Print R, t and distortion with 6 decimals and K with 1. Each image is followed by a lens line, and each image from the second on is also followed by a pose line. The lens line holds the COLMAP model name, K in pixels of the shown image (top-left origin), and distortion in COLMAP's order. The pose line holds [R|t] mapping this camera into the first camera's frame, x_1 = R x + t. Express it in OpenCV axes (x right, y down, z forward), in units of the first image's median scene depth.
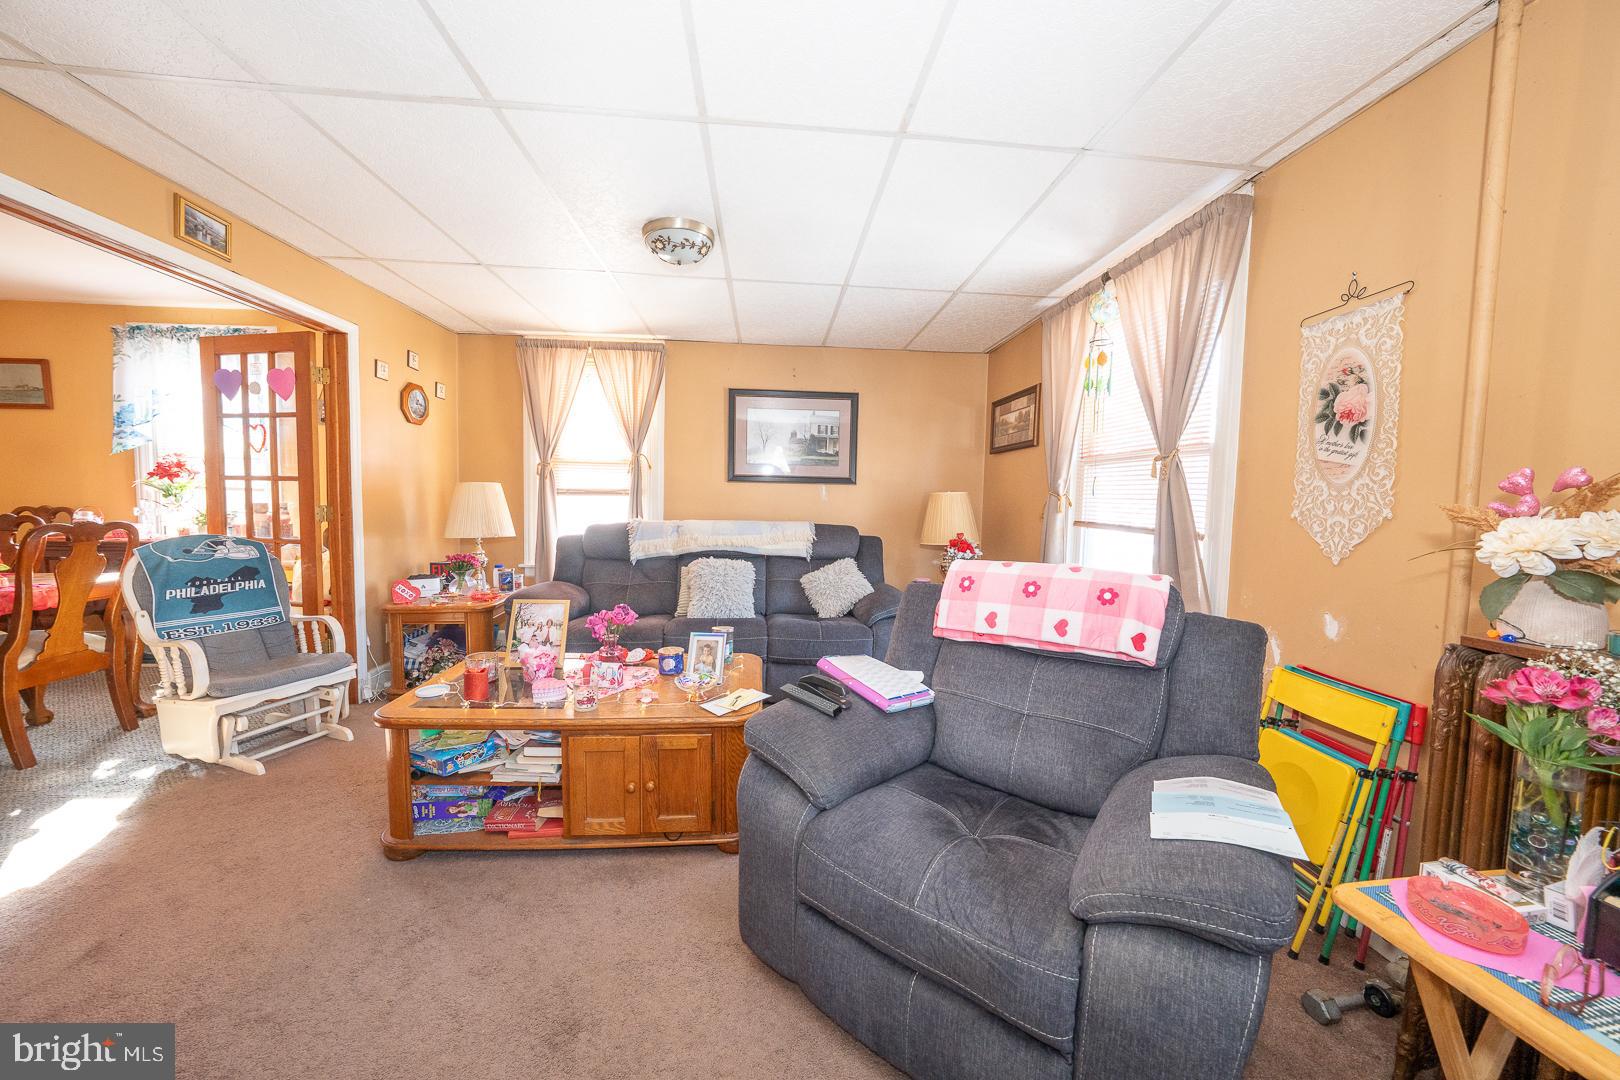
lens RADIAL K [[556.8, 0, 812.8], [0, 556.8, 534.4], [0, 0, 1]] dist [-0.022814, 0.002789]
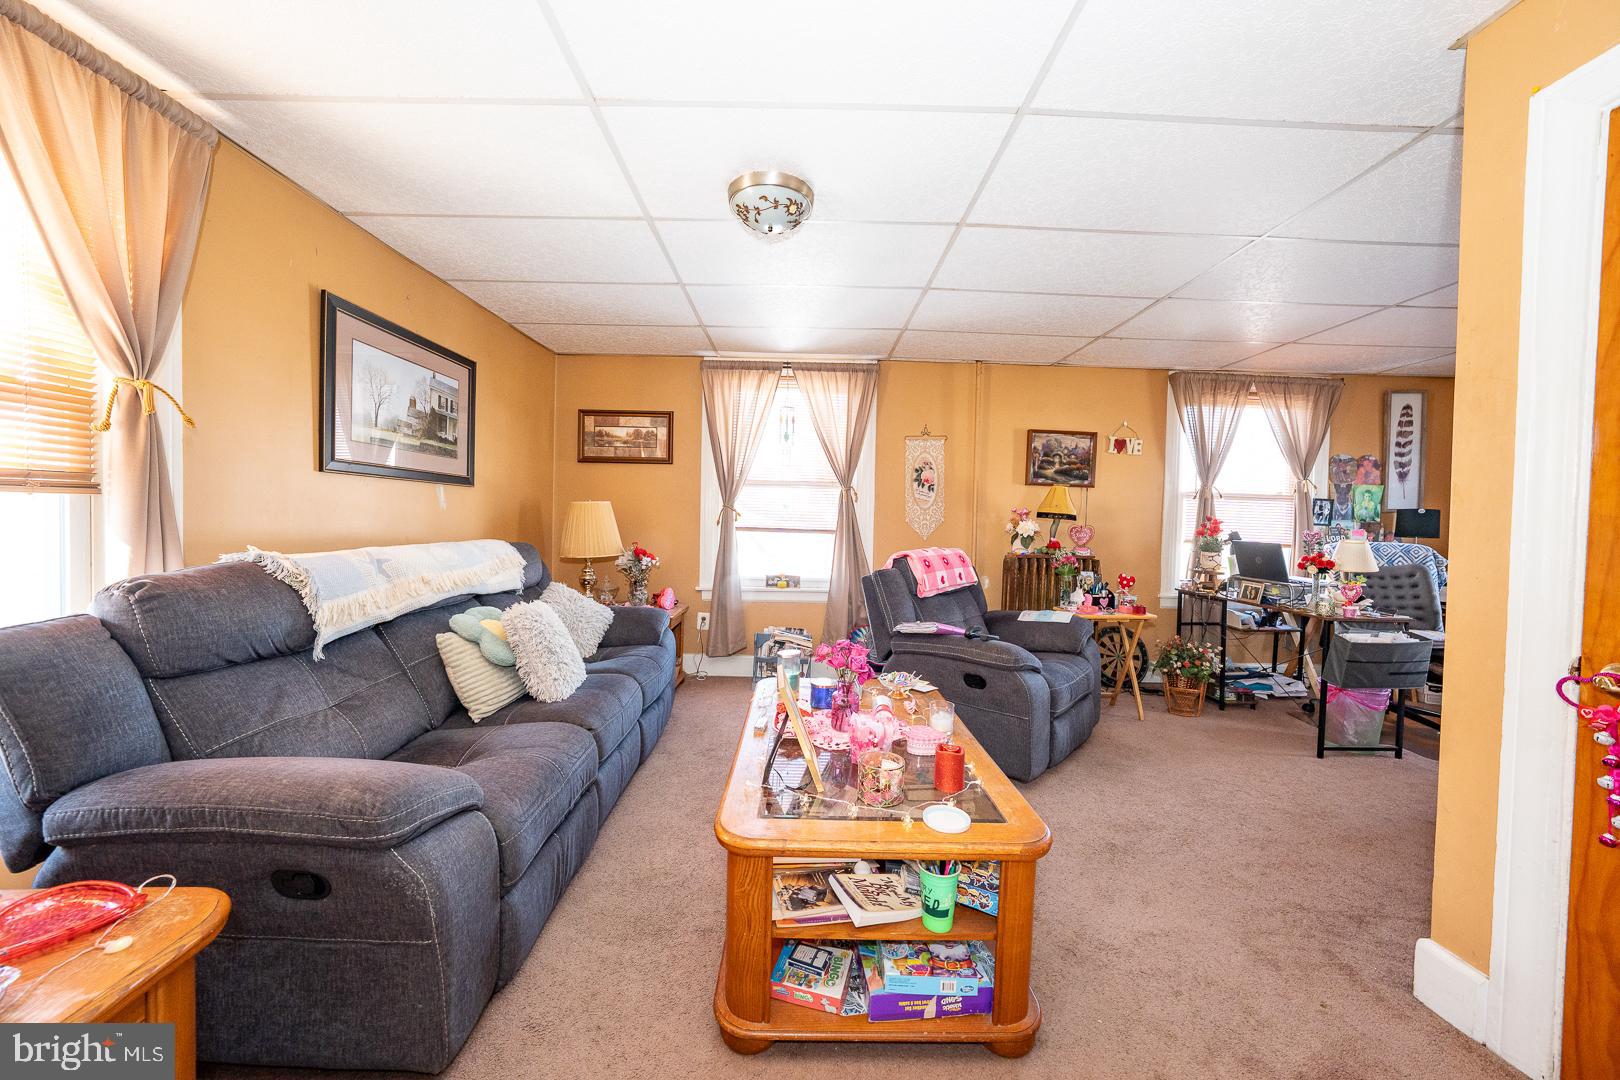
lens RADIAL K [[556.8, 0, 812.8], [0, 556.8, 534.4], [0, 0, 1]] dist [-0.022814, 0.002789]
pose [[0.068715, -0.043112, 0.996704, -0.629026], [0.044164, 0.998218, 0.040132, -0.037432], [-0.996658, 0.041260, 0.070496, 0.520079]]
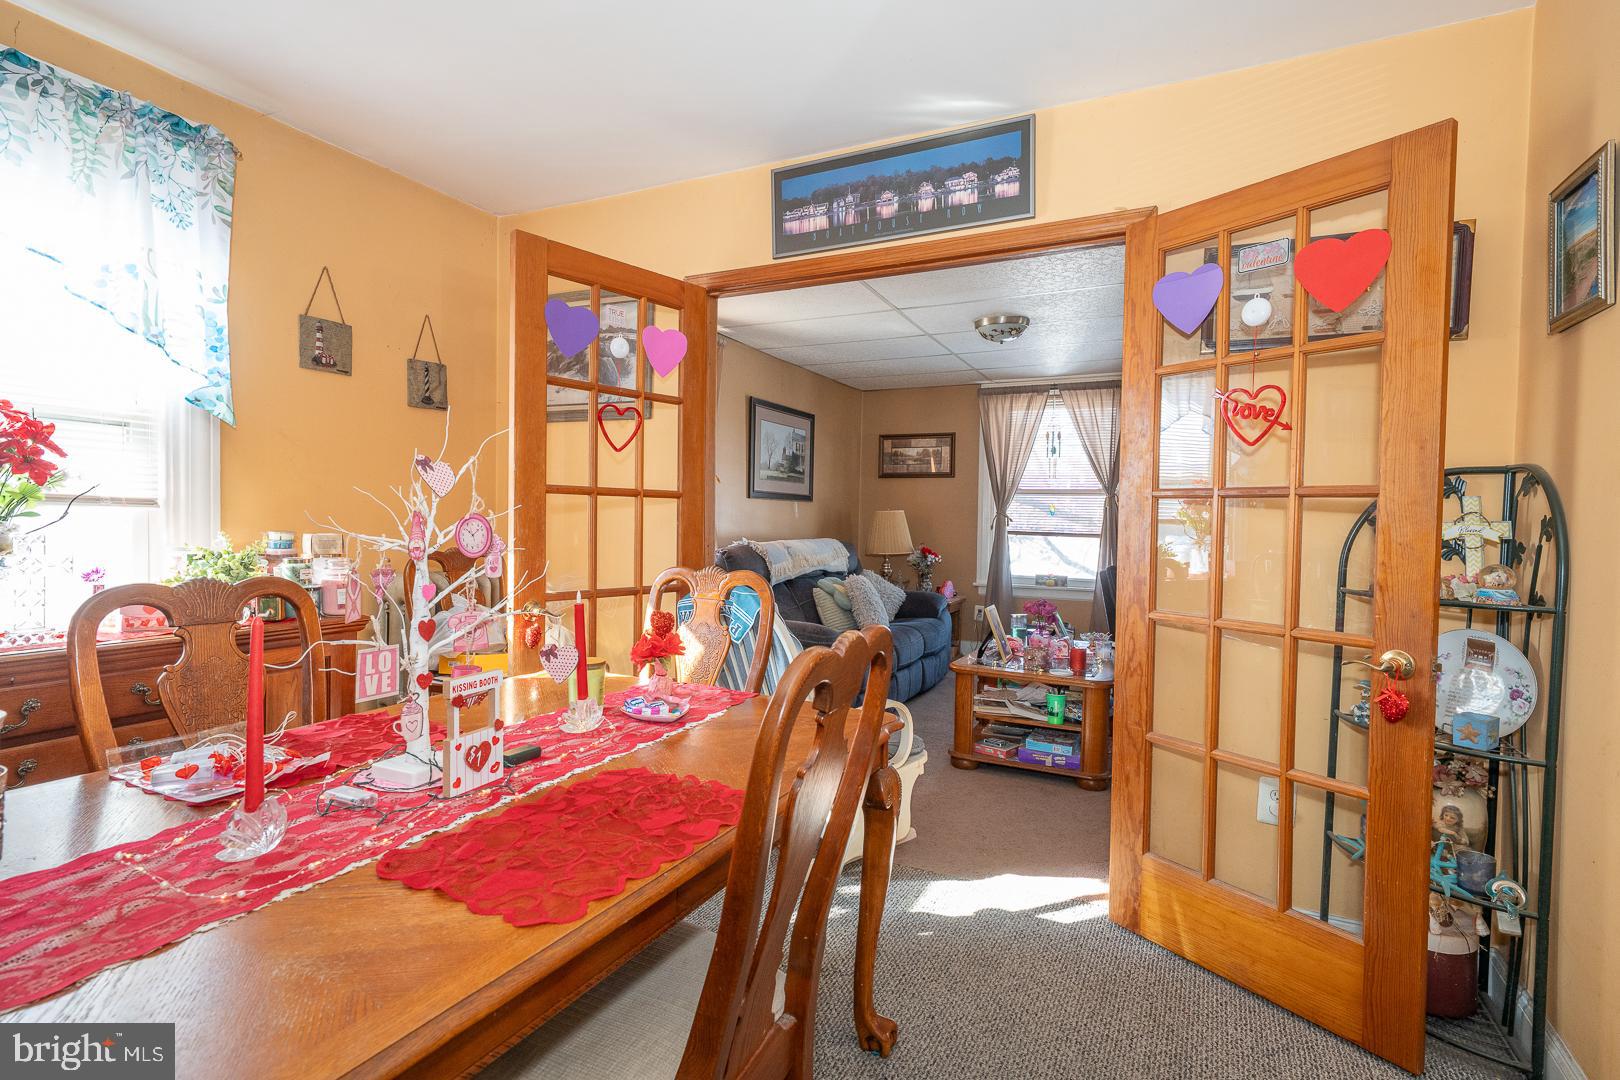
lens RADIAL K [[784.1, 0, 810.0], [0, 784.1, 540.0], [0, 0, 1]] dist [-0.001171, 0.000069]
pose [[0.508280, -0.034985, 0.860481, -1.211431], [0.048461, 0.998753, 0.011982, -0.037538], [-0.859827, 0.035610, 0.509342, 0.267612]]
